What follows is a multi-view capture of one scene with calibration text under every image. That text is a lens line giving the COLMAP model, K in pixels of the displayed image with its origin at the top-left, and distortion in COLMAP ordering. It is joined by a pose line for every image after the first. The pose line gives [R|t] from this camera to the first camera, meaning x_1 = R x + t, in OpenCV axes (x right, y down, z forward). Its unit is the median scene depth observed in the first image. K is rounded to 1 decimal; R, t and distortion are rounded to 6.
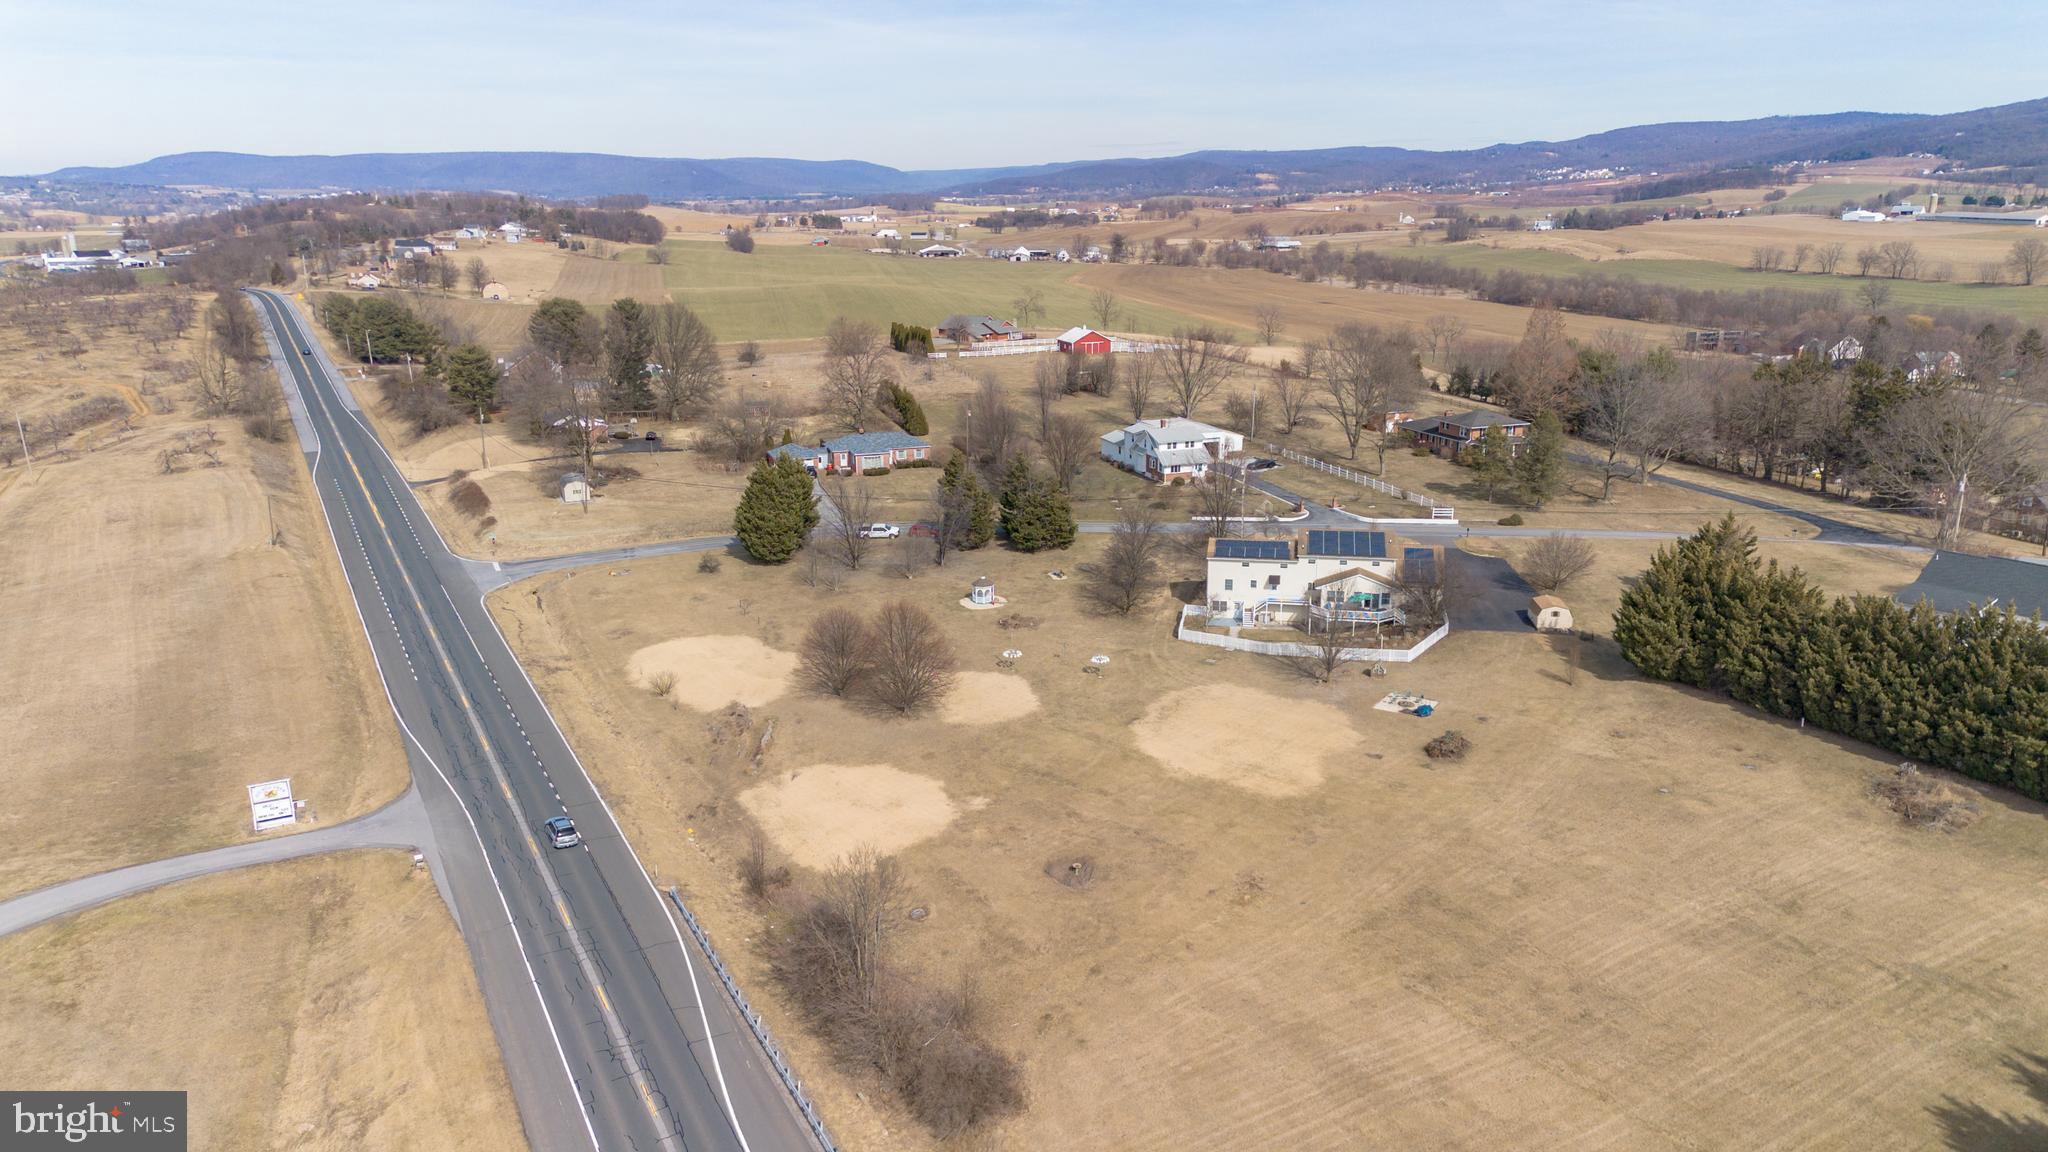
lens RADIAL K [[1435.0, 0, 1018.2], [0, 1435.0, 573.2], [0, 0, 1]] dist [0.105125, -0.058330]
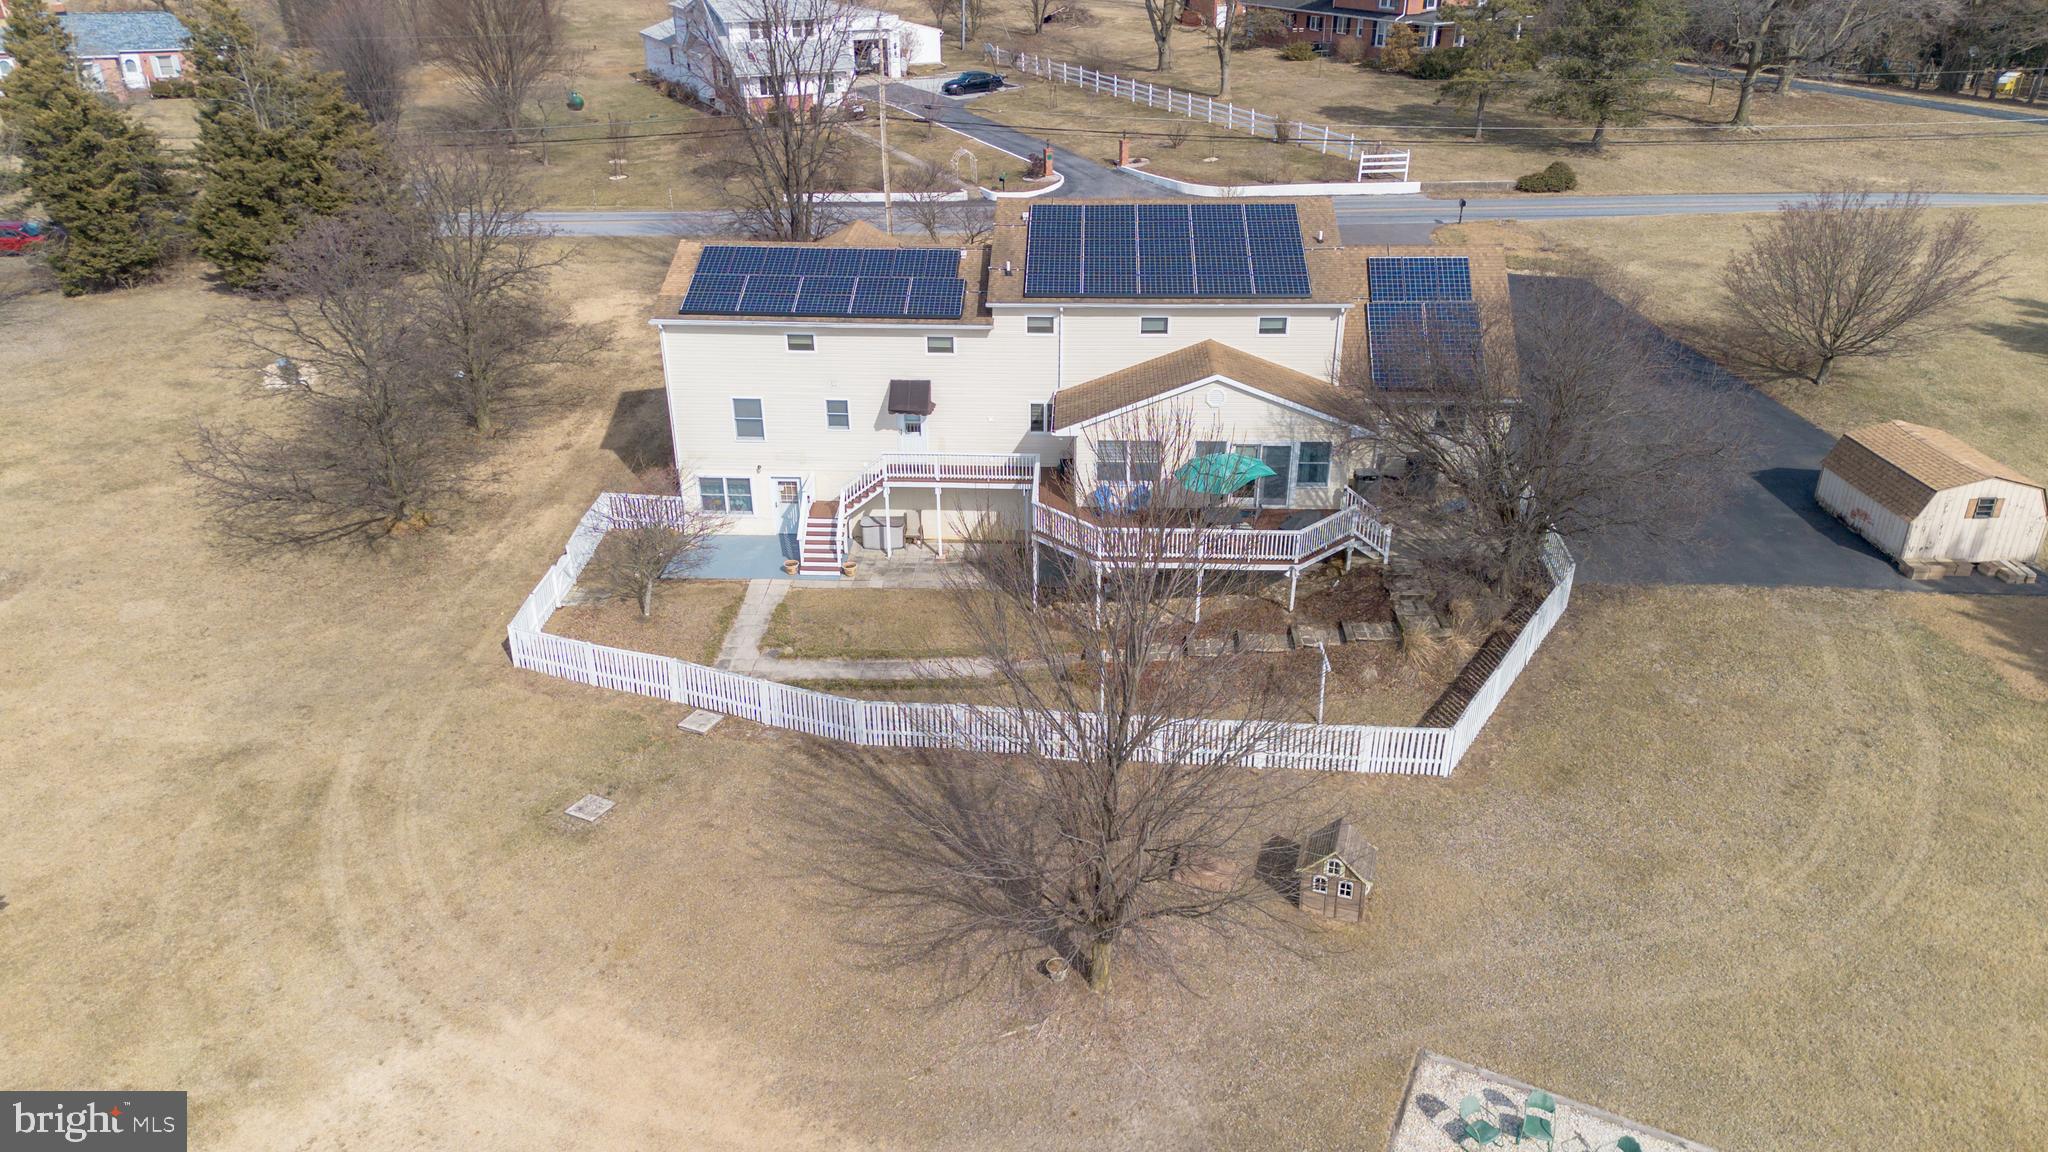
lens RADIAL K [[1435.0, 0, 1007.7], [0, 1435.0, 573.2], [0, 0, 1]] dist [0.105125, -0.058330]
pose [[0.990363, -0.055364, 0.126948, 0.161079], [0.029894, 0.980471, 0.194380, -0.015025], [-0.135230, -0.188712, 0.972677, 0.732259]]
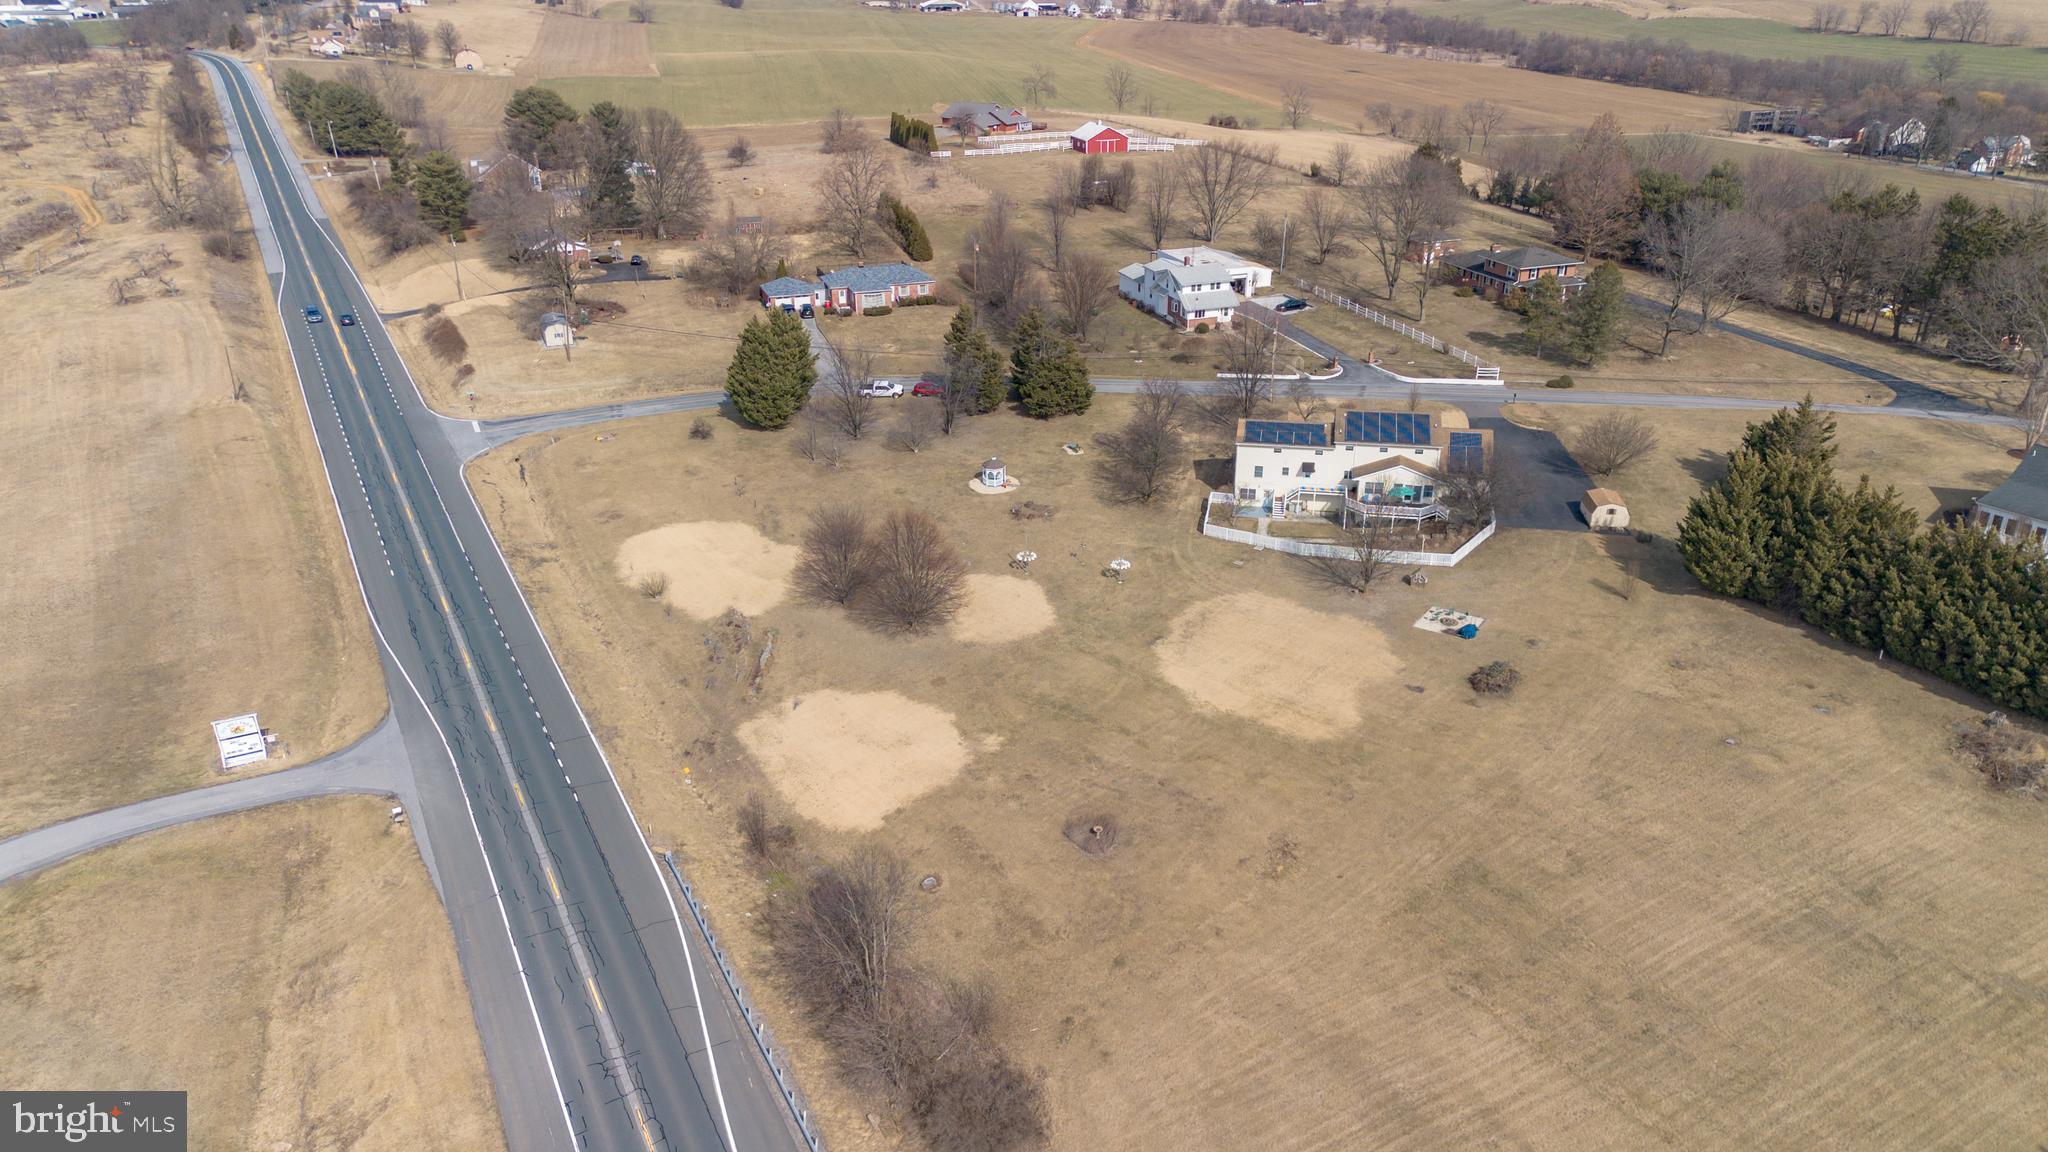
lens RADIAL K [[1435.0, 0, 1017.6], [0, 1435.0, 574.9], [0, 0, 1]] dist [0.105125, -0.058330]
pose [[0.999986, 0.004412, -0.002977, -0.006660], [-0.003880, 0.987190, 0.159503, -0.075011], [0.003642, -0.159489, 0.987193, 0.069630]]
